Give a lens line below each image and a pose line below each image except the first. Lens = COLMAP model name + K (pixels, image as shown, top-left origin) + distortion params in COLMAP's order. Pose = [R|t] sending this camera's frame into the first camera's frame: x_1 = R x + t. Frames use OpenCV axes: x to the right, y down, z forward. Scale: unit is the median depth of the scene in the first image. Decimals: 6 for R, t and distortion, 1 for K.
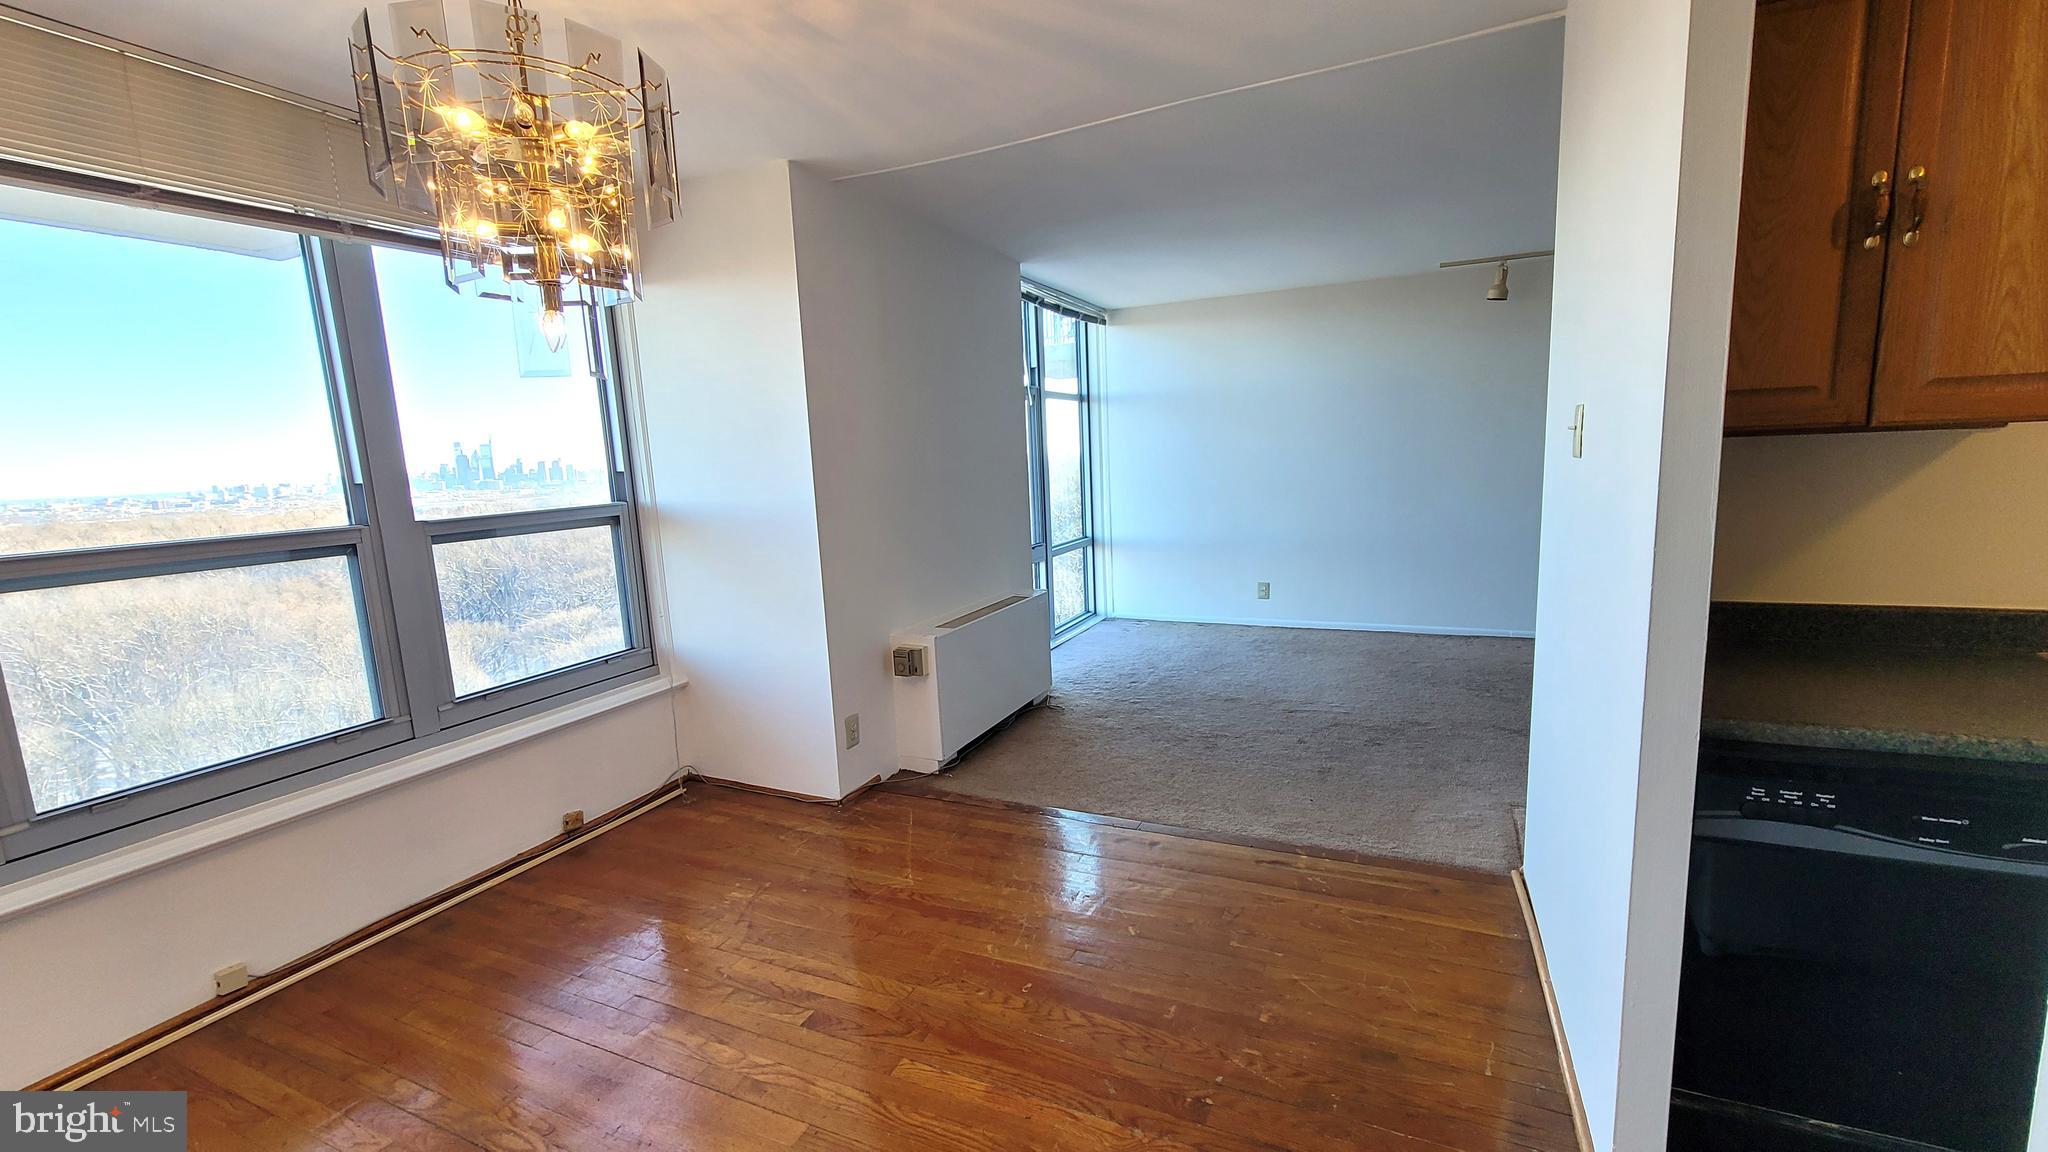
lens RADIAL K [[833.2, 0, 1025.8], [0, 833.2, 577.4], [0, 0, 1]] dist [0.001558, -0.000131]
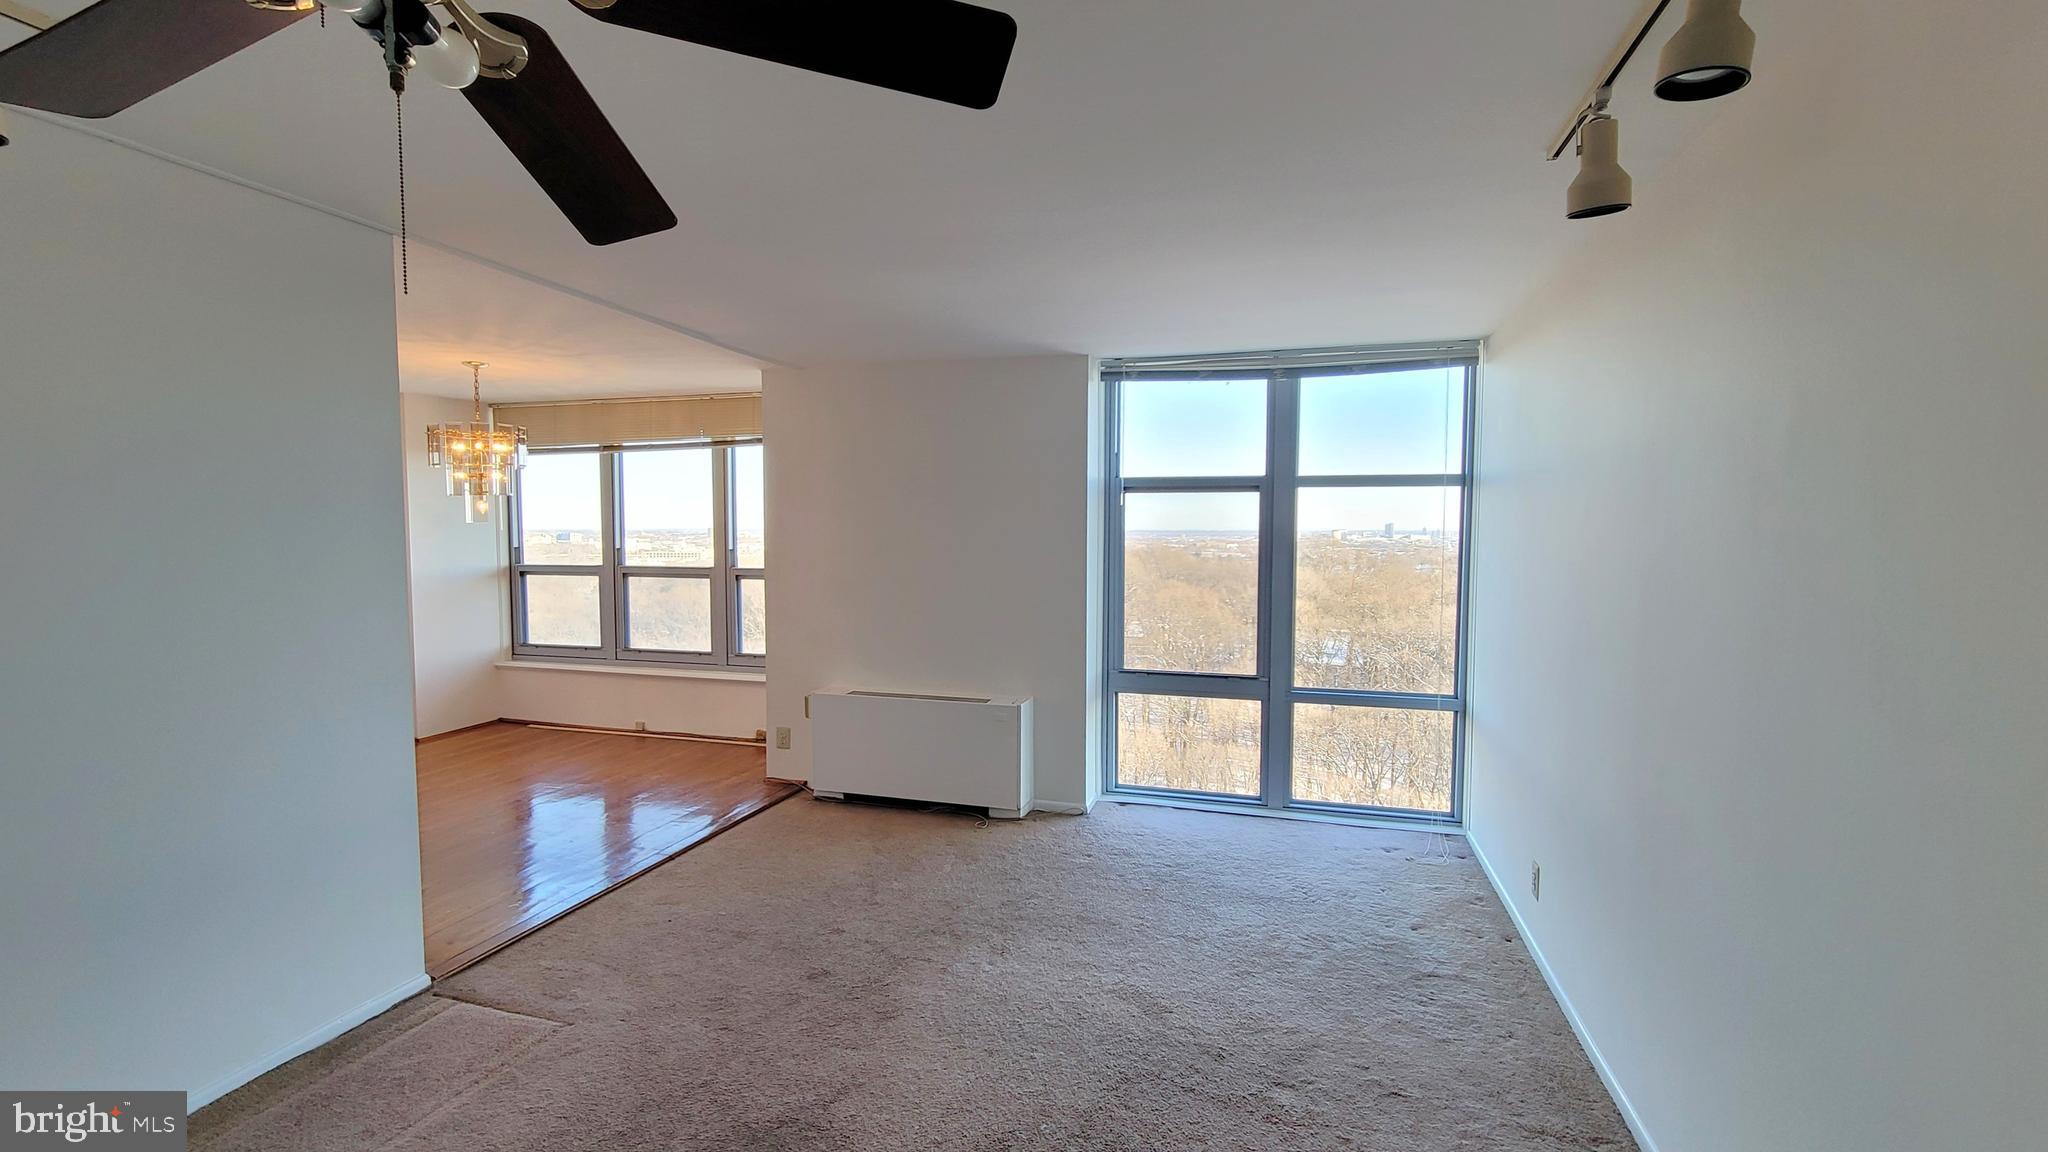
lens RADIAL K [[883.0, 0, 1031.0], [0, 883.0, 583.1], [0, 0, 1]] dist [0.001701, -0.000006]
pose [[0.152489, 0.104466, -0.982769, 1.579052], [-0.160156, 0.983866, 0.079733, -0.319776], [0.975242, 0.145238, 0.166759, 1.326003]]
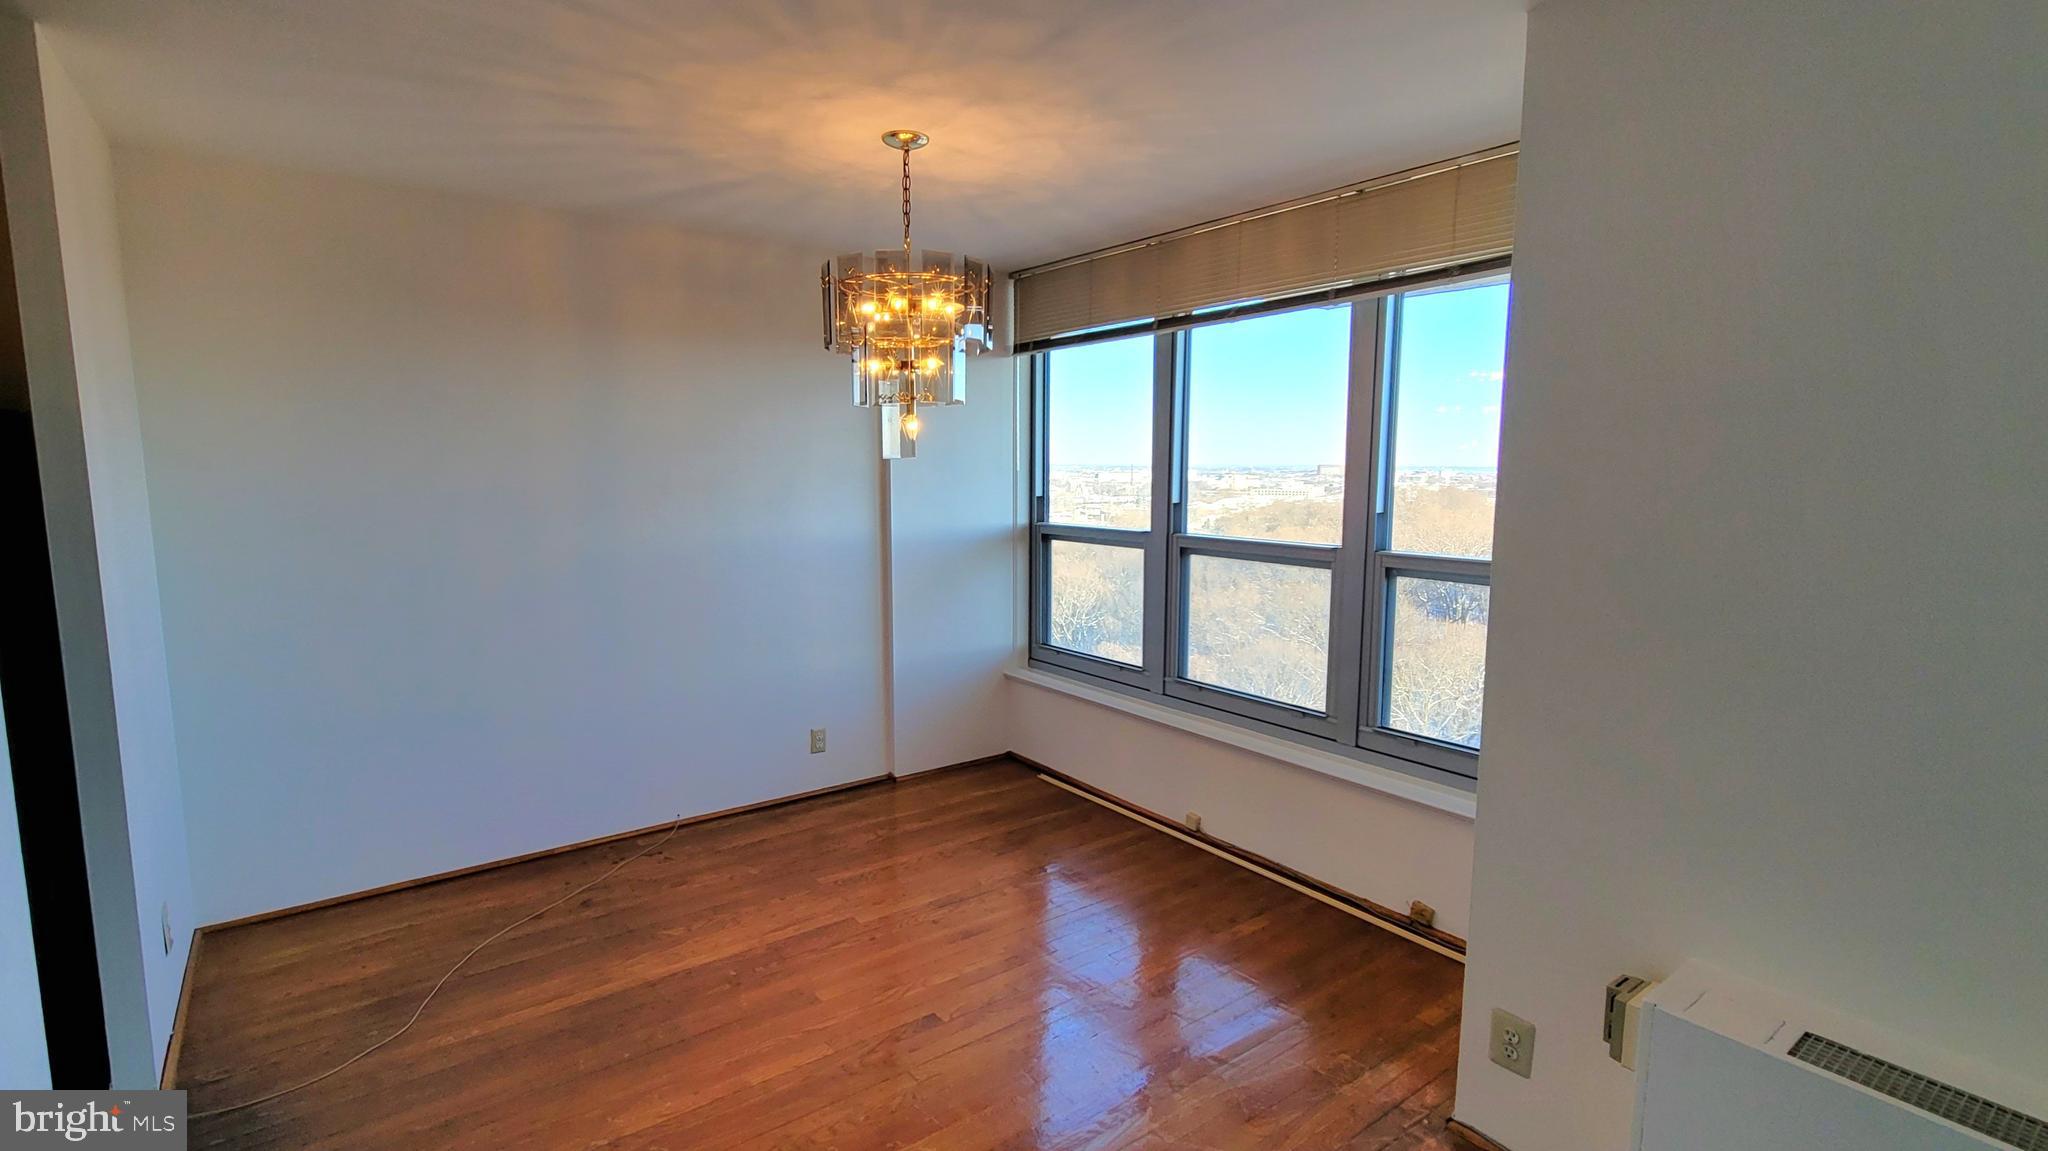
lens RADIAL K [[958.1, 0, 1034.8], [0, 958.1, 580.8], [0, 0, 1]] dist [0.012246, -0.000439]
pose [[-0.463494, 0.148900, -0.873500, 0.507424], [-0.119768, 0.966207, 0.228255, -0.243002], [0.877968, 0.210412, -0.429998, 1.101809]]
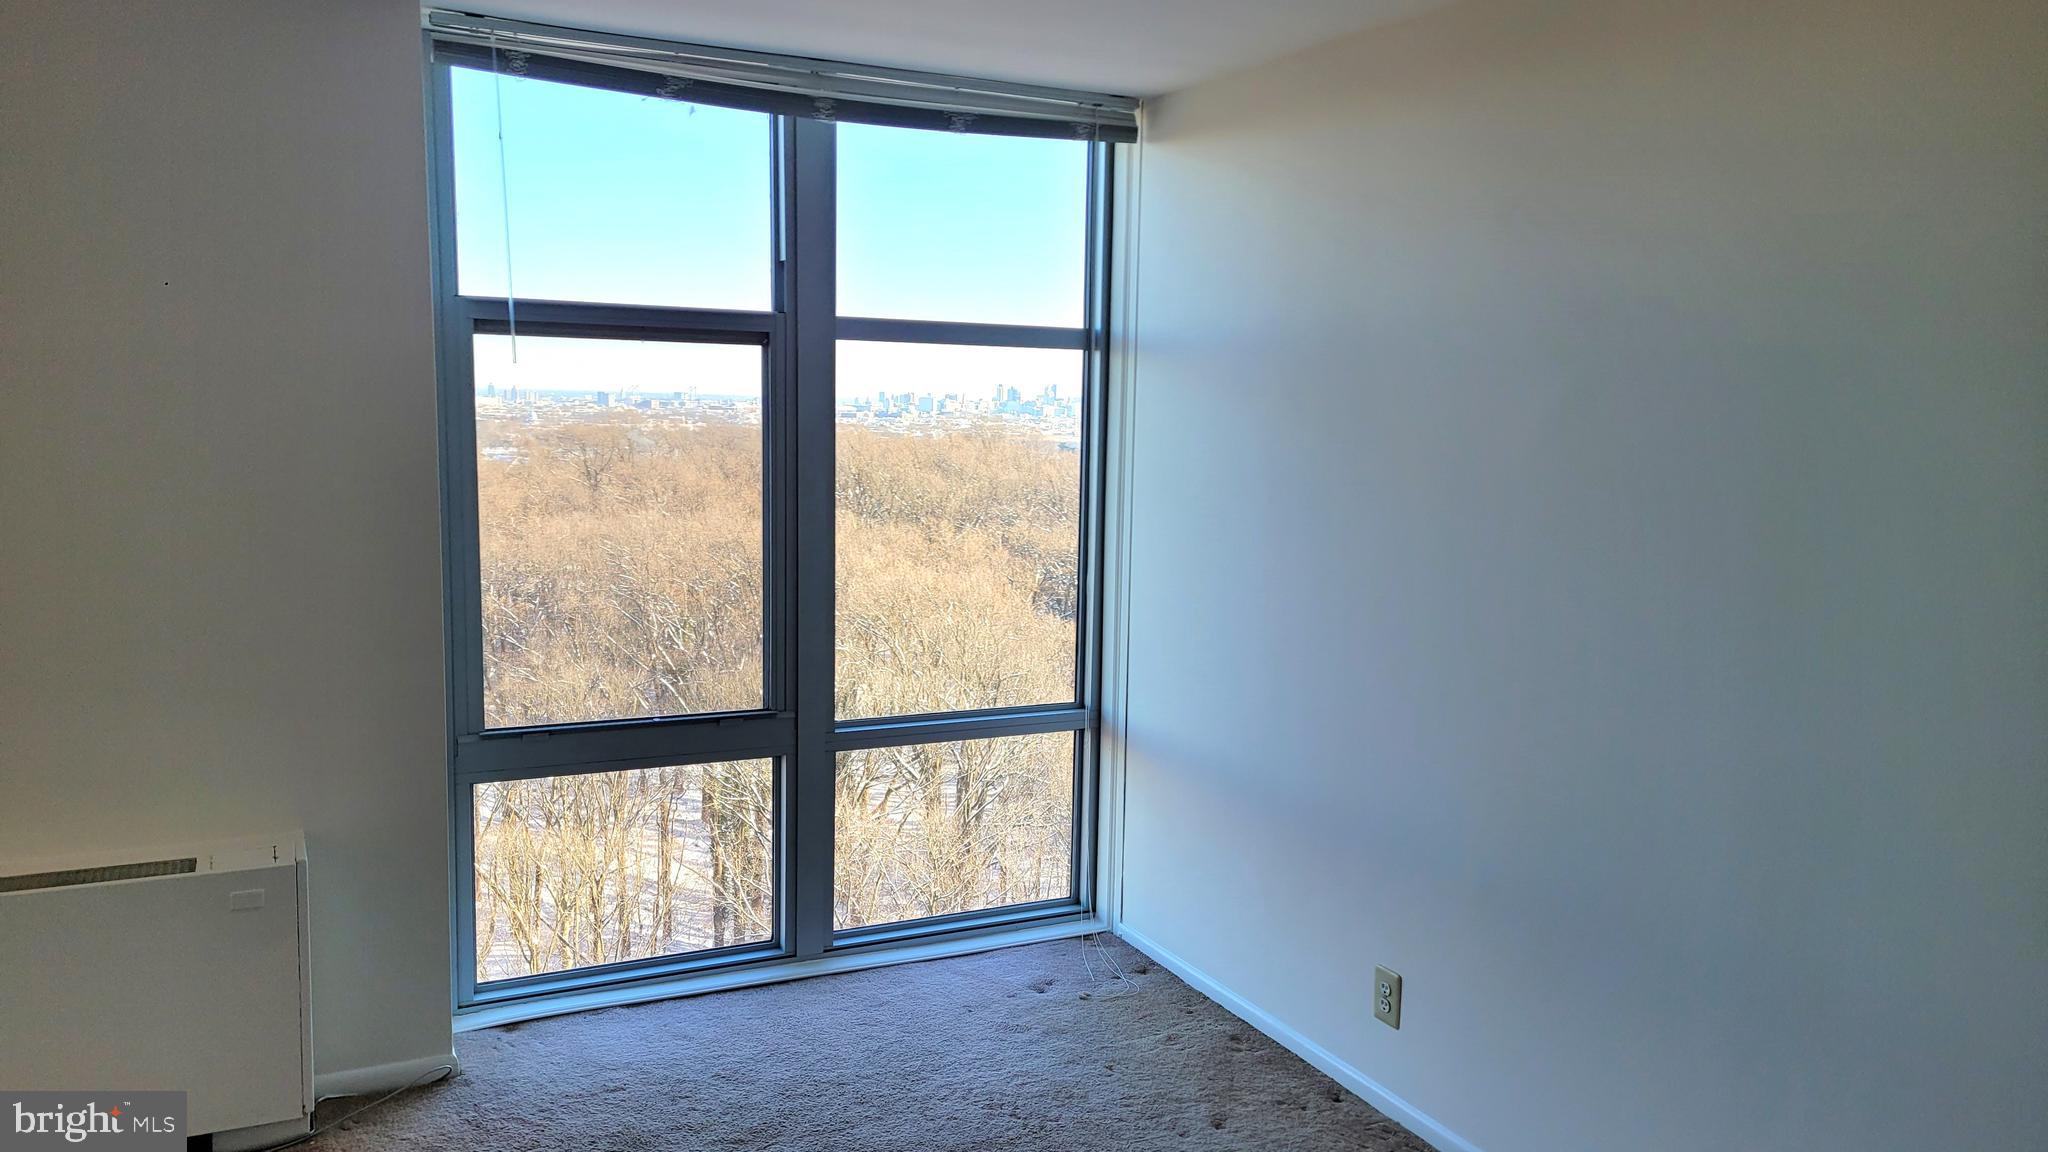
lens RADIAL K [[1530.3, 0, 1019.4], [0, 1530.3, 582.7], [0, 0, 1]] dist [0.077247, -0.004605]
pose [[0.776880, 0.131601, -0.615742, 1.105222], [-0.146997, 0.988799, 0.025868, -0.276901], [0.612249, 0.070416, 0.787523, 1.023124]]
